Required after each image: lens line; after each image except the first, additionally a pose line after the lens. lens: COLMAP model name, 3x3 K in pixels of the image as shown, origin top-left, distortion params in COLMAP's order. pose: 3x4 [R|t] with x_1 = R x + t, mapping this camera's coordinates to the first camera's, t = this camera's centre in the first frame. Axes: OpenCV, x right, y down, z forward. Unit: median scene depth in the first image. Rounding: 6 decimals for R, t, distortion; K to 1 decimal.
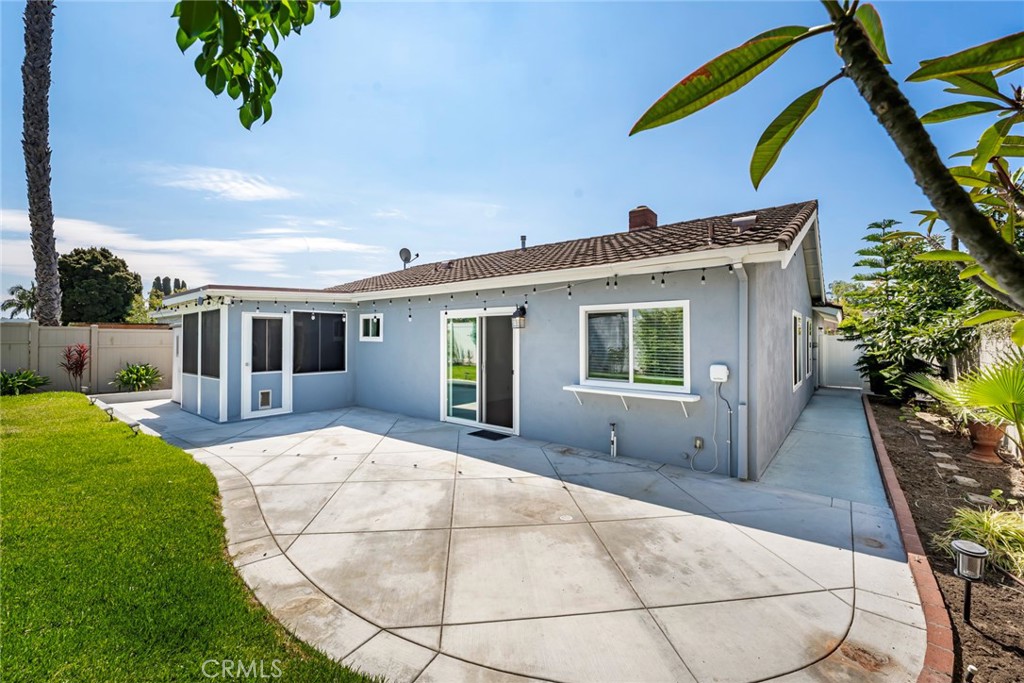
lens RADIAL K [[417.4, 0, 511.5], [0, 417.4, 334.4], [0, 0, 1]] dist [-0.001341, -0.000138]
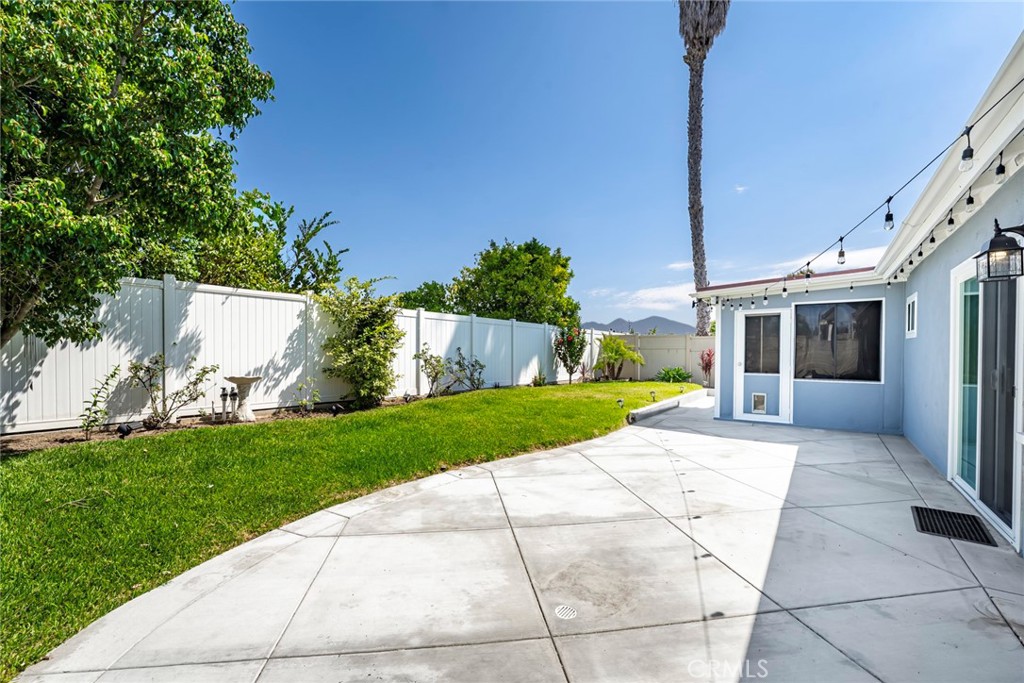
lens RADIAL K [[418.8, 0, 512.3], [0, 418.8, 361.0], [0, 0, 1]] dist [-0.000659, -0.000035]
pose [[0.045241, 0.016804, -0.998835, 0.357113], [0.005422, 0.999840, 0.017066, 0.049957], [0.998961, -0.006188, 0.045142, 0.475628]]
